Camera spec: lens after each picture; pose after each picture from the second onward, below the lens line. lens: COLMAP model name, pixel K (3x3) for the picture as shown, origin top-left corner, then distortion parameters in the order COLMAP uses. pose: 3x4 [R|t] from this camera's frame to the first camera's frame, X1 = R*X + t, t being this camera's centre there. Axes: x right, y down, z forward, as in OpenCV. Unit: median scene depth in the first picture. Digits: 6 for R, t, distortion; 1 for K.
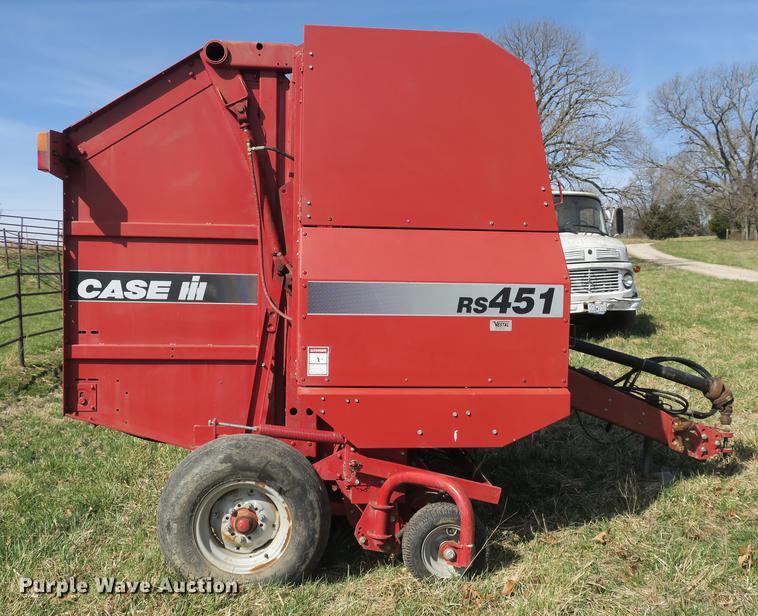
lens RADIAL K [[852.5, 0, 403.8], [0, 852.5, 318.1], [0, 0, 1]] dist [-0.023114, 0.003390]
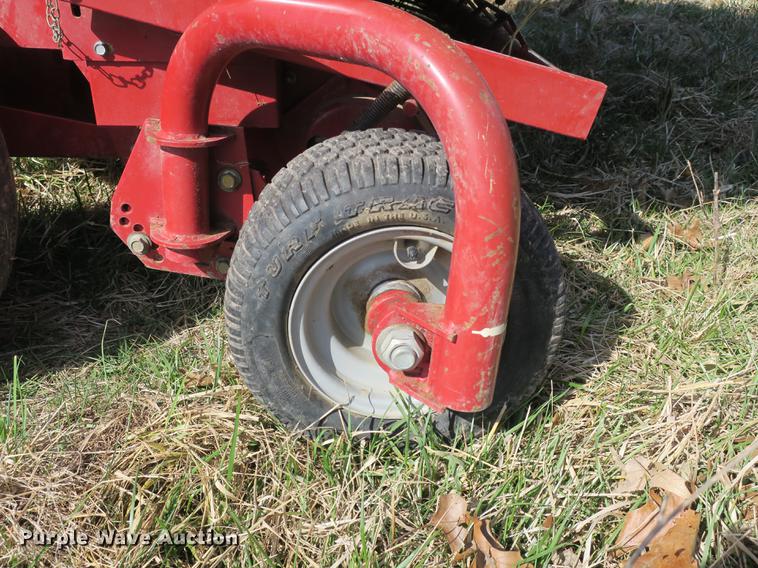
lens RADIAL K [[662.7, 0, 379.0], [0, 662.7, 284.0], [0, 0, 1]] dist [-0.005981, 0.005997]
pose [[0.998578, 0.034443, -0.040689, 0.050864], [-0.013387, 0.900816, 0.433996, 0.167848], [0.051601, -0.432834, 0.899996, 0.780985]]
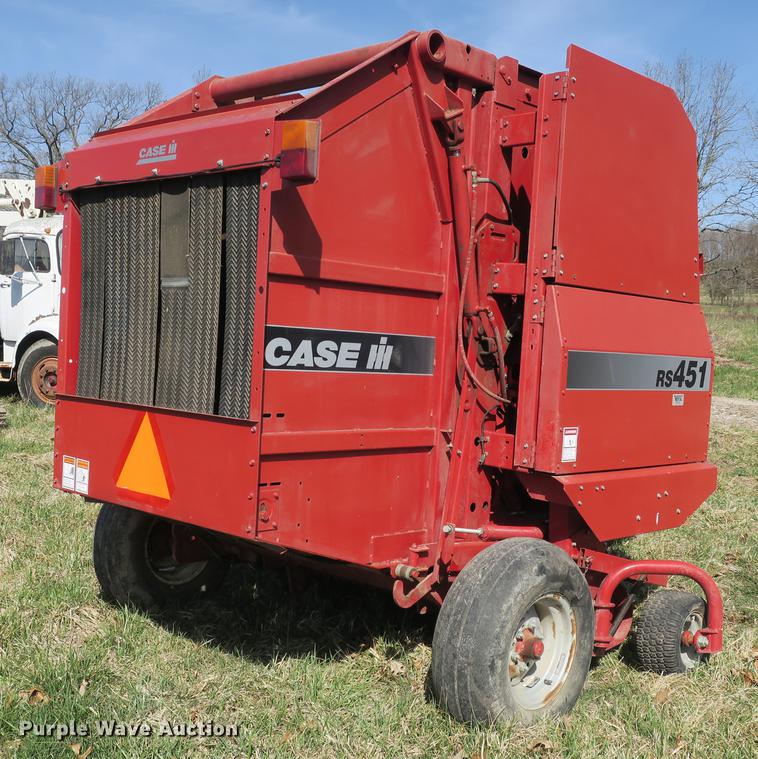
lens RADIAL K [[1035.5, 0, 379.6], [0, 1035.5, 393.3], [0, 0, 1]] dist [-0.009432, -0.016709]
pose [[0.767809, -0.007436, 0.640636, -0.893649], [-0.008445, 0.999728, 0.021726, -0.021273], [-0.640623, -0.022092, 0.767537, 0.323415]]
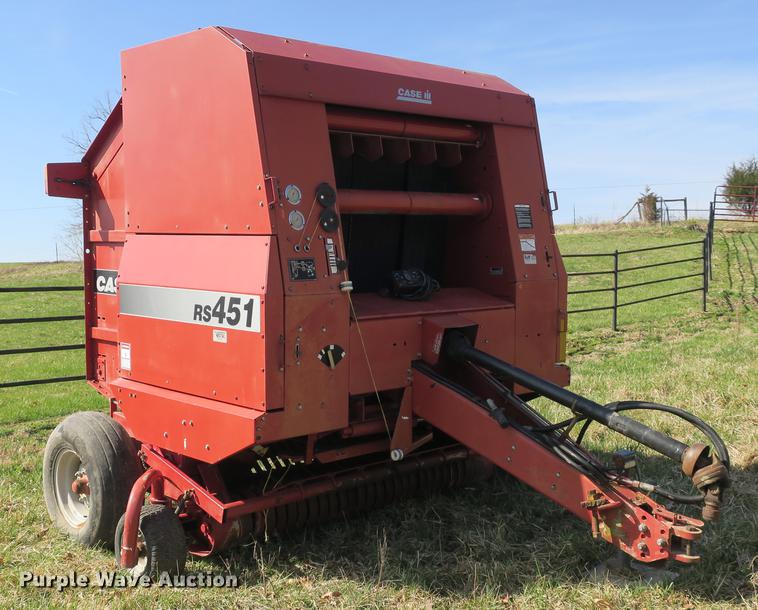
lens RADIAL K [[952.4, 0, 380.0], [0, 952.4, 320.8], [0, 0, 1]] dist [-0.002846, 0.002272]
pose [[0.603439, 0.059588, -0.795180, 1.063831], [-0.036455, 0.998223, 0.047138, -0.064872], [0.796575, 0.000543, 0.604539, 0.505820]]
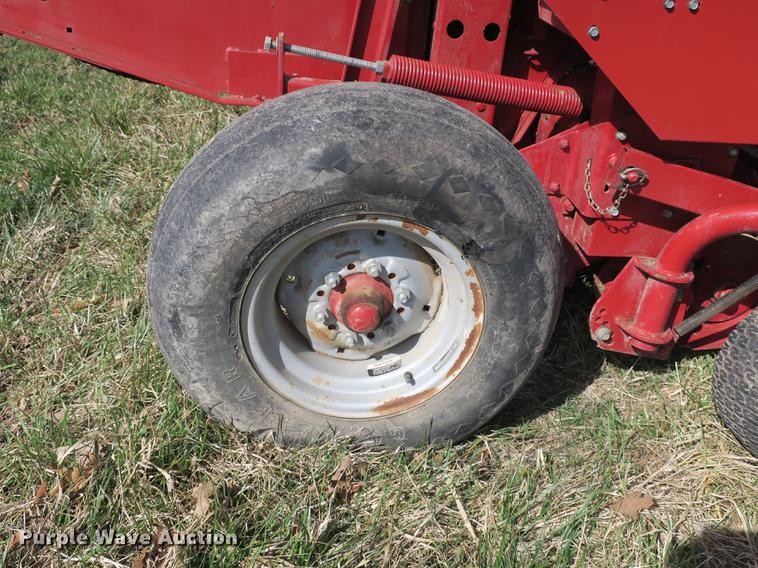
lens RADIAL K [[662.7, 0, 379.0], [0, 662.7, 284.0], [0, 0, 1]] dist [-0.005981, 0.005997]
pose [[0.997987, 0.062101, 0.012861, -0.176918], [-0.061368, 0.894512, 0.442812, 0.084986], [0.015994, -0.442710, 0.896522, 0.689147]]
